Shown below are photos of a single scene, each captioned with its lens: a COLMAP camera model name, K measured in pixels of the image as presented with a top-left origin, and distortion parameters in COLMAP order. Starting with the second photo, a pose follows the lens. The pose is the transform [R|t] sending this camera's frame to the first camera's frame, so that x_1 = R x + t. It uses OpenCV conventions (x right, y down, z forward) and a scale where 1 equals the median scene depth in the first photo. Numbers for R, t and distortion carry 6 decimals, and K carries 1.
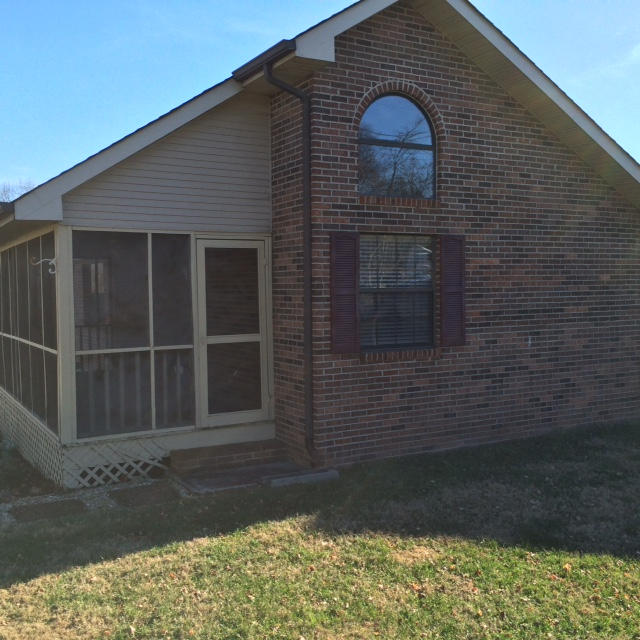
lens RADIAL K [[725.8, 0, 320.0], [0, 725.8, 320.0], [0, 0, 1]] dist [0.082589, -0.072909]
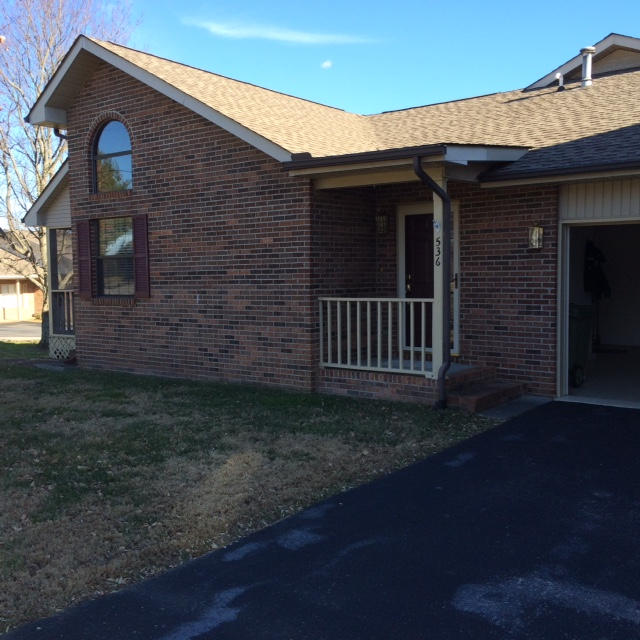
lens RADIAL K [[725.8, 0, 320.0], [0, 725.8, 320.0], [0, 0, 1]] dist [0.082589, -0.072909]
pose [[0.374828, 0.062354, -0.924995, 1.525667], [-0.030998, 0.998021, 0.054716, -0.007025], [0.926576, 0.008164, 0.376019, 0.788588]]
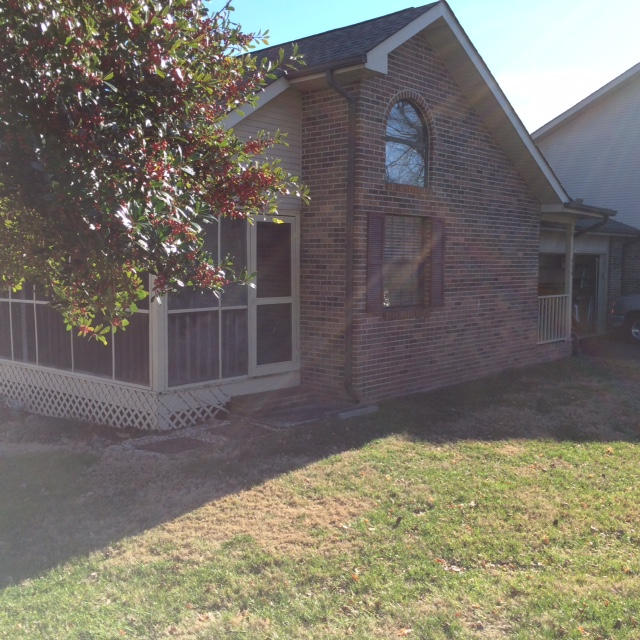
lens RADIAL K [[725.8, 0, 320.0], [0, 725.8, 320.0], [0, 0, 1]] dist [0.082589, -0.072909]
pose [[0.949802, -0.007767, 0.312756, -0.393917], [-0.003834, 0.999328, 0.036461, 0.013508], [-0.312829, -0.035830, 0.949134, -0.123705]]
